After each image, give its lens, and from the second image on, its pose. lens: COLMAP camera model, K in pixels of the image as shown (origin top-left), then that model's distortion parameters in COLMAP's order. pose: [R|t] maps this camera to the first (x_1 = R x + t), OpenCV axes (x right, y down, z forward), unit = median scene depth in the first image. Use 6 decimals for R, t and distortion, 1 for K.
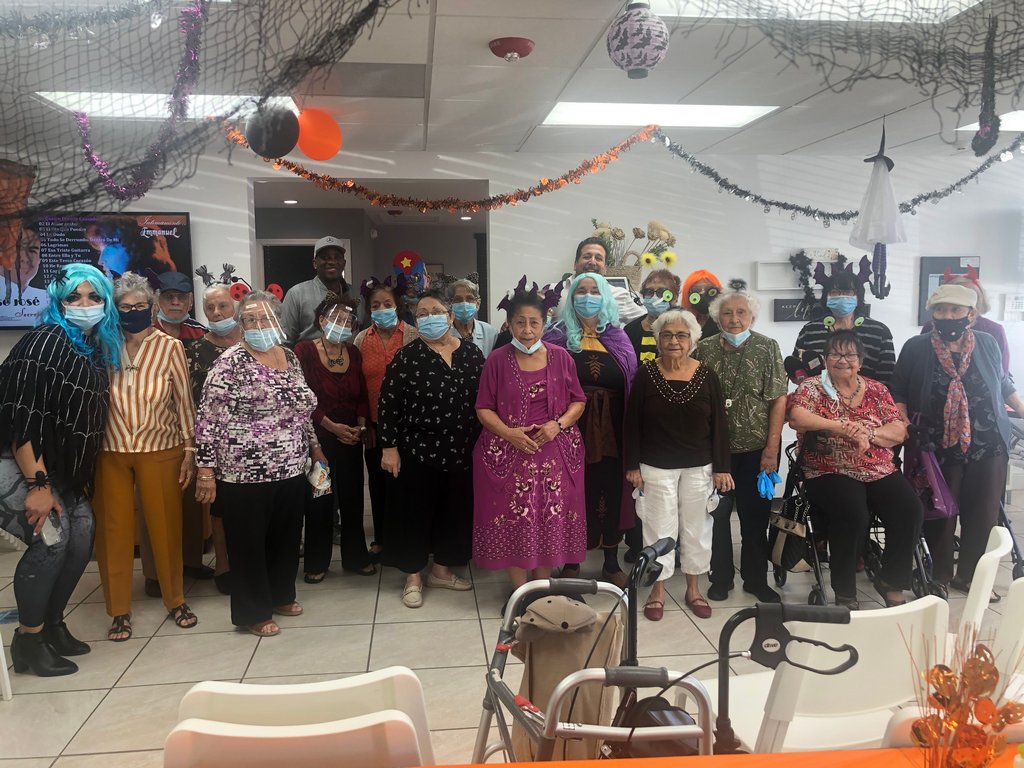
lens RADIAL K [[820.6, 0, 517.1], [0, 820.6, 379.5], [0, 0, 1]] dist [0.025380, -0.003957]
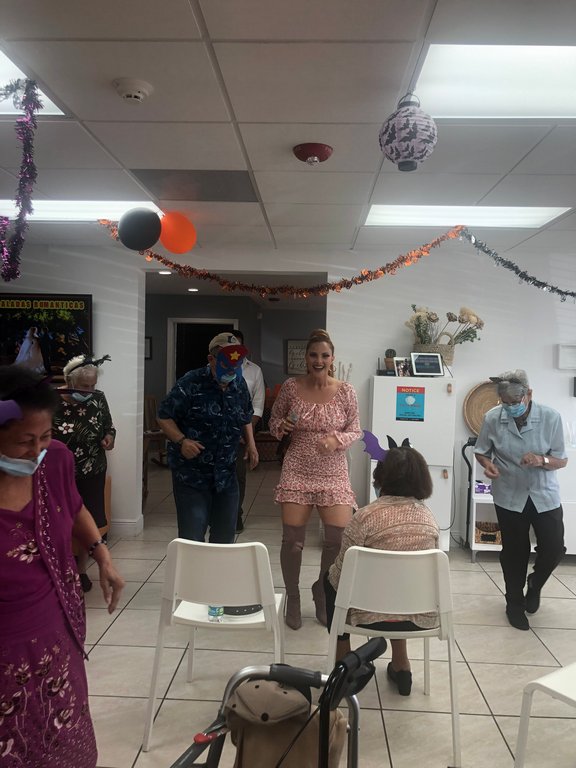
lens RADIAL K [[615.4, 0, 300.1], [0, 615.4, 387.3], [0, 0, 1]] dist [0.025380, -0.003957]
pose [[0.988345, 0.036500, -0.147791, 0.078561], [-0.045958, 0.997074, -0.061092, -0.015475], [0.145129, 0.067173, 0.987130, 0.115080]]
